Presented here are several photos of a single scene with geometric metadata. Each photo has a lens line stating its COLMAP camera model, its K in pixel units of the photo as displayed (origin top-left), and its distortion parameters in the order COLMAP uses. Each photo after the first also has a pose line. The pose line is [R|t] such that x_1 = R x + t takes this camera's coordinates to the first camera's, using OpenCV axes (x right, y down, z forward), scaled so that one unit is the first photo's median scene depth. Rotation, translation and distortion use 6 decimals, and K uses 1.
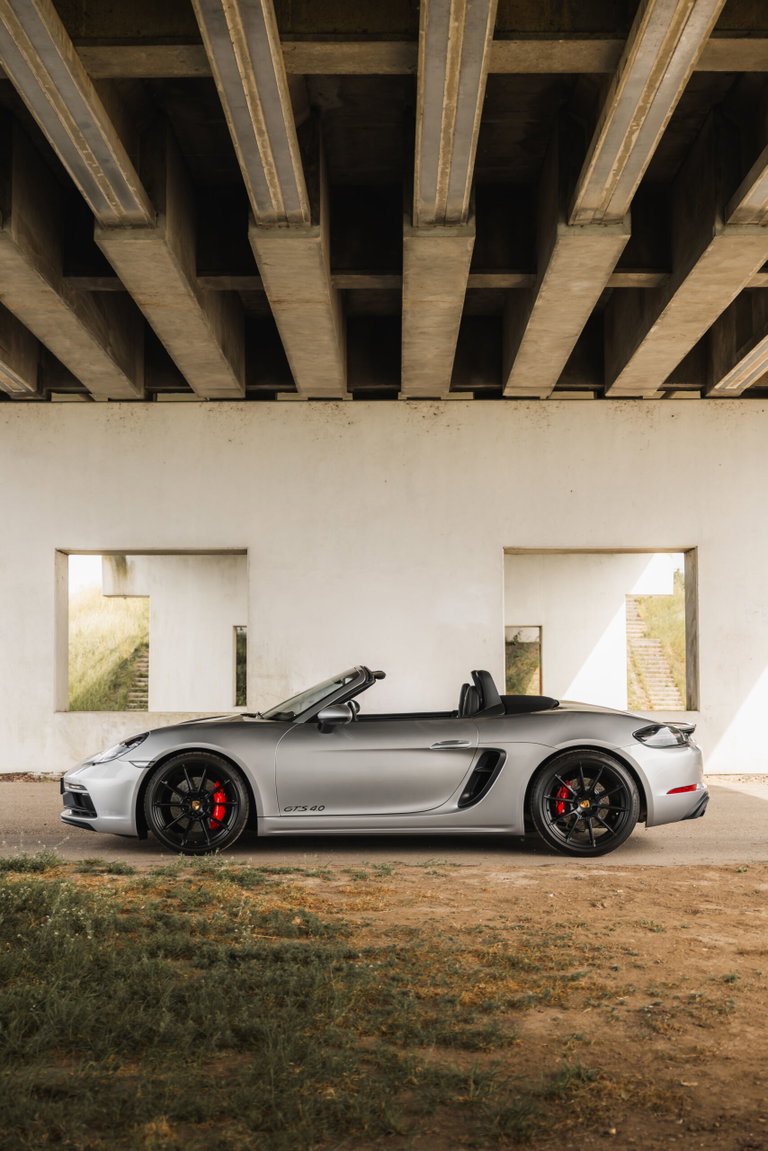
lens RADIAL K [[1525.9, 0, 380.3], [0, 1525.9, 573.7], [0, 0, 1]] dist [0.014778, 0.000000]
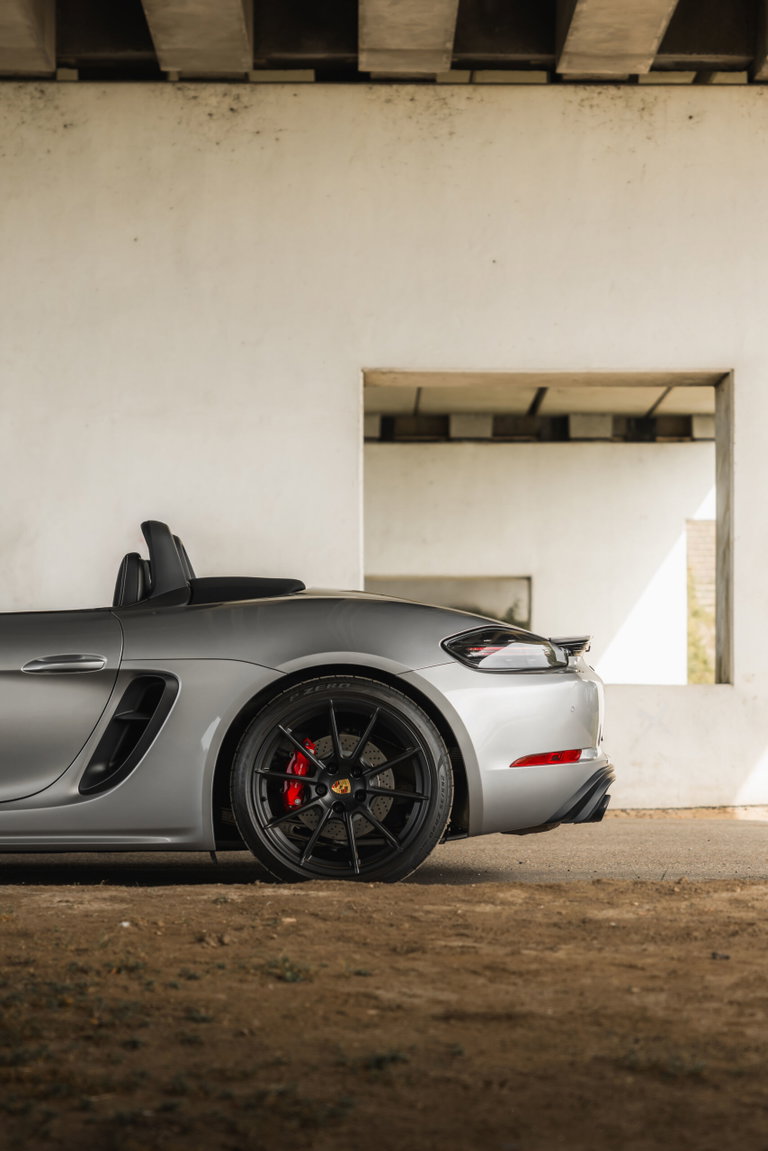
lens RADIAL K [[2713.6, 0, 385.8], [0, 2713.6, 580.5], [0, 0, 1]] dist [0.097124, 0.000000]
pose [[0.999730, 0.005268, 0.022631, 0.126732], [-0.005711, 0.999793, 0.019550, 0.067988], [-0.022523, -0.019674, 0.999553, 0.139788]]
